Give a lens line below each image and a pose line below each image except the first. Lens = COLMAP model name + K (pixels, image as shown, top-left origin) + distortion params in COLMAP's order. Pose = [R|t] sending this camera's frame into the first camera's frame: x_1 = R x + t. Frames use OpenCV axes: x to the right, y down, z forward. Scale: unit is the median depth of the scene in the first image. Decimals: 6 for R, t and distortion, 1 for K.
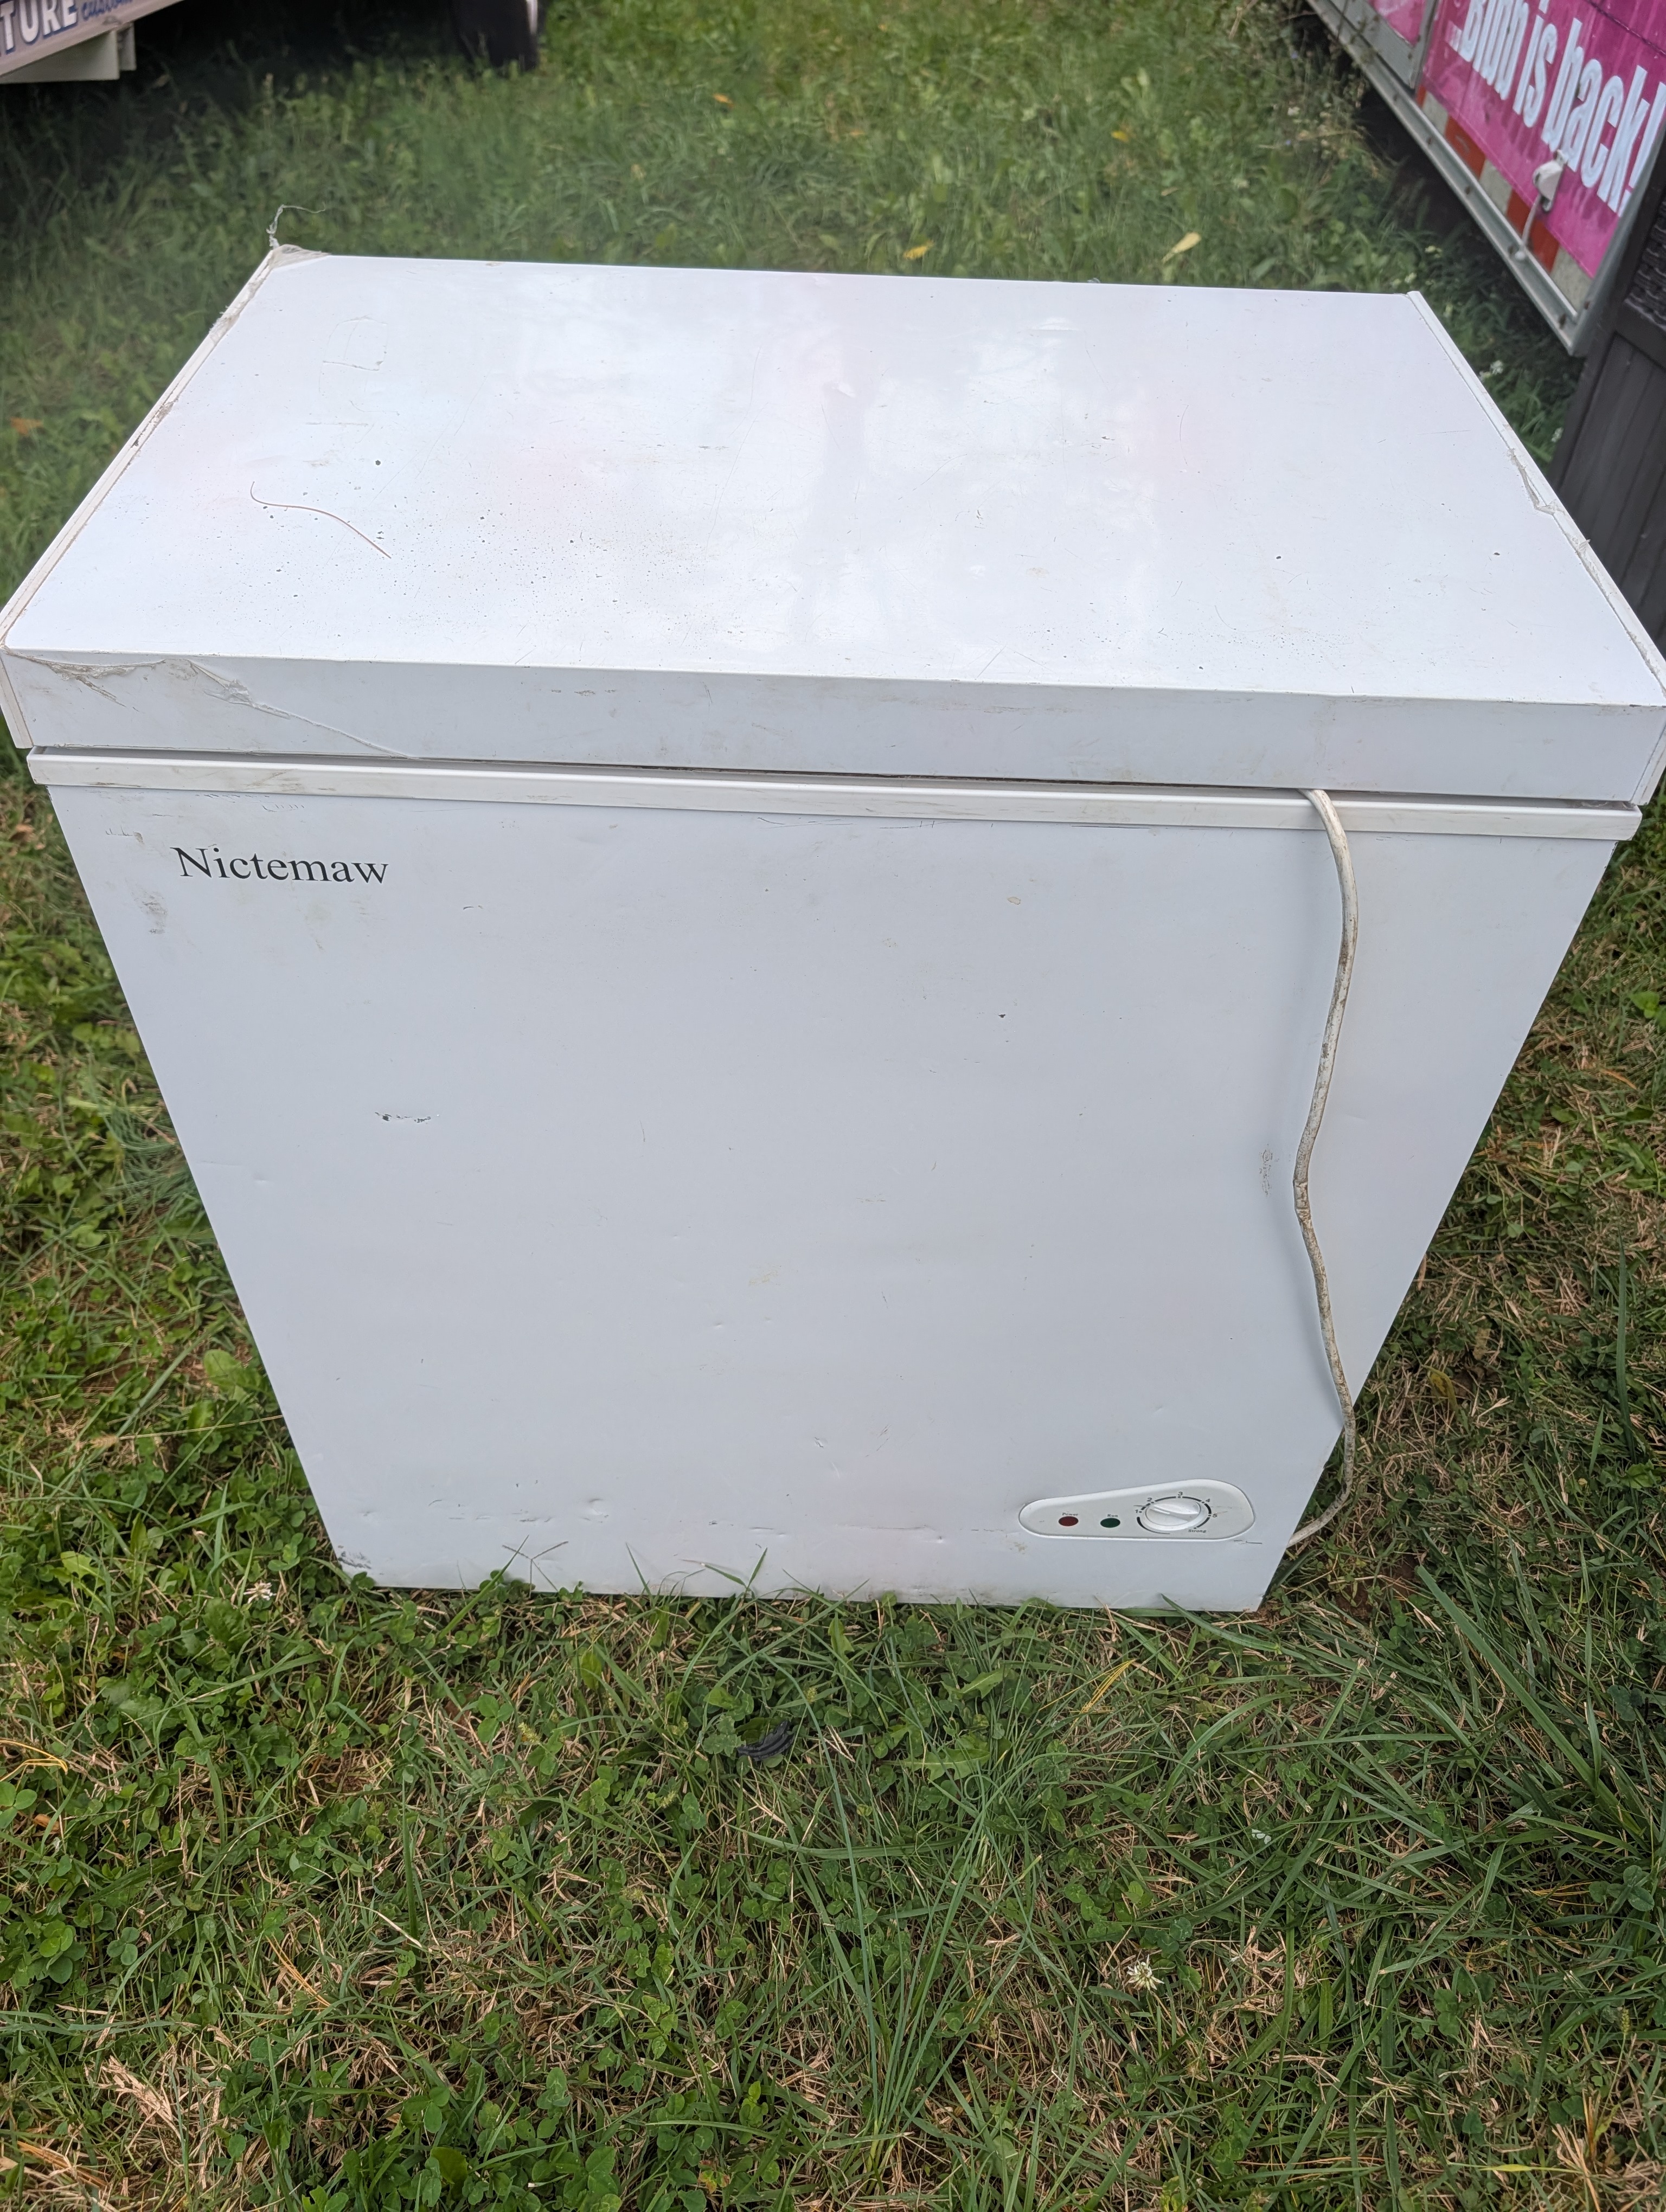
lens RADIAL K [[1552.8, 0, 830.2], [0, 1552.8, 1102.9], [0, 0, 1]] dist [0.008264, 0.003298]
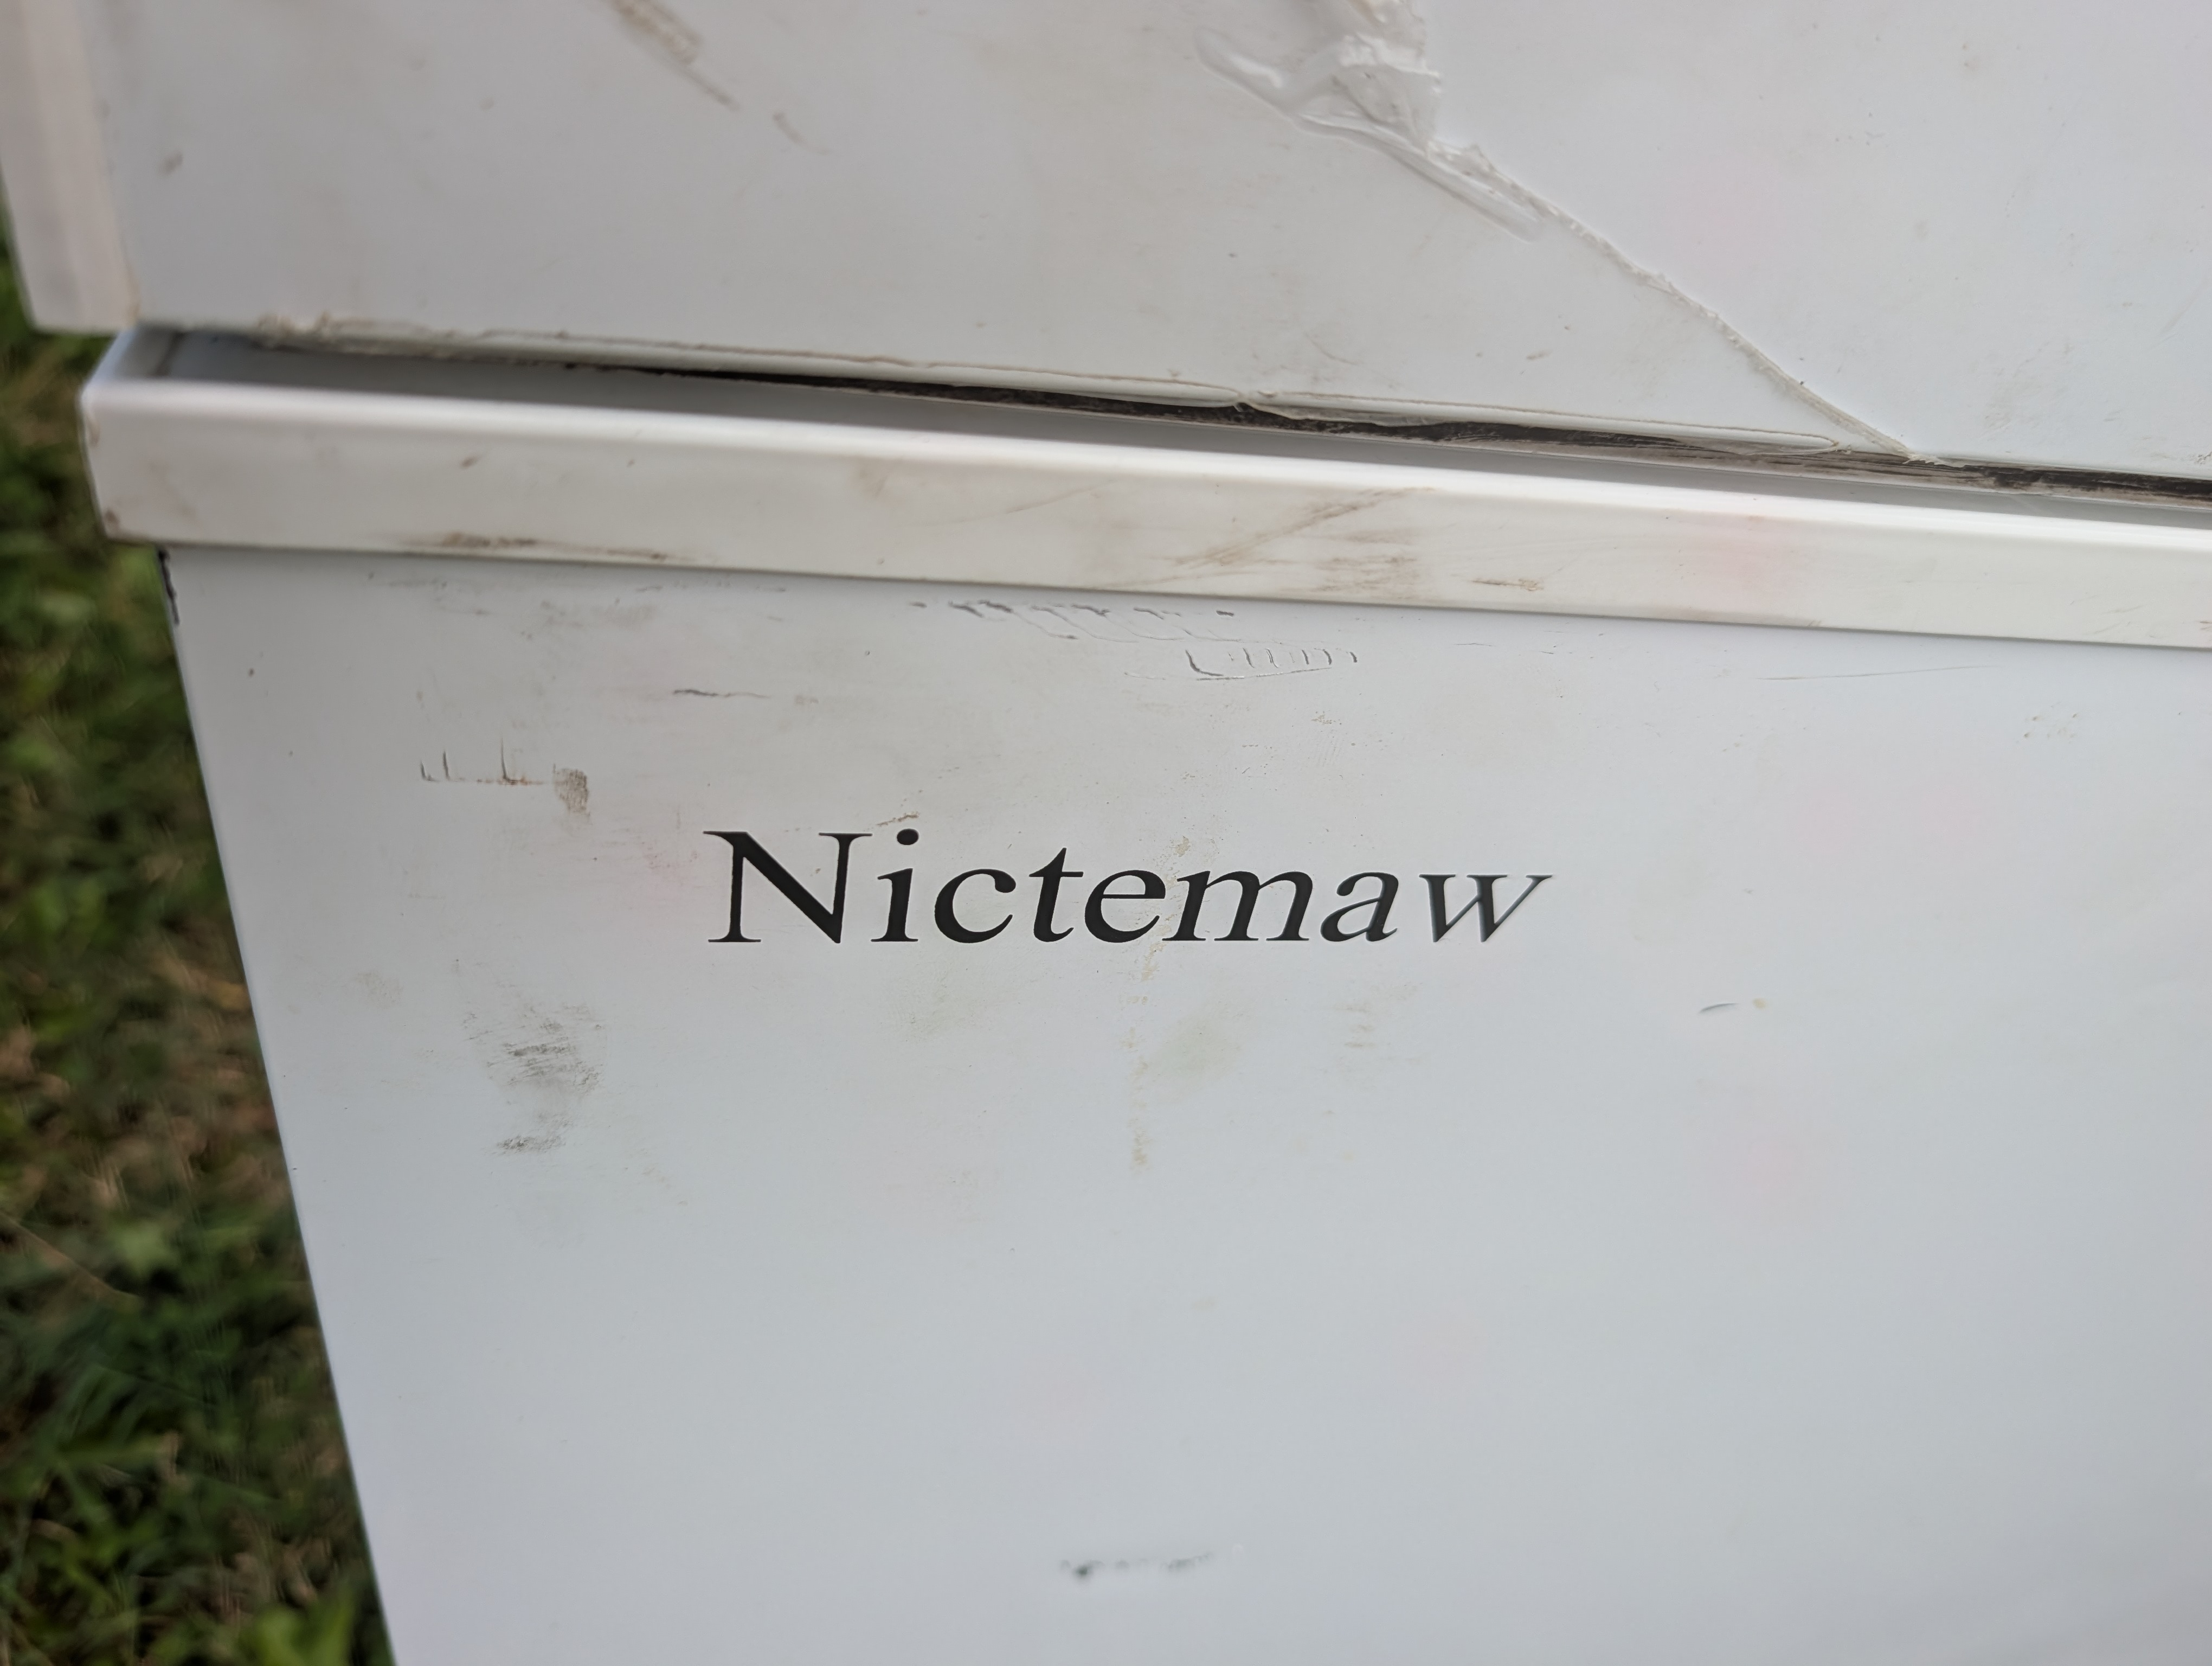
lens RADIAL K [[1552.8, 0, 1107.6], [0, 1552.8, 836.4], [0, 0, 1]] dist [0.008264, 0.003298]
pose [[0.970771, -0.020871, 0.239098, -0.426835], [0.047732, 0.993101, -0.107109, -0.136679], [-0.235213, 0.115391, 0.965070, 0.766783]]
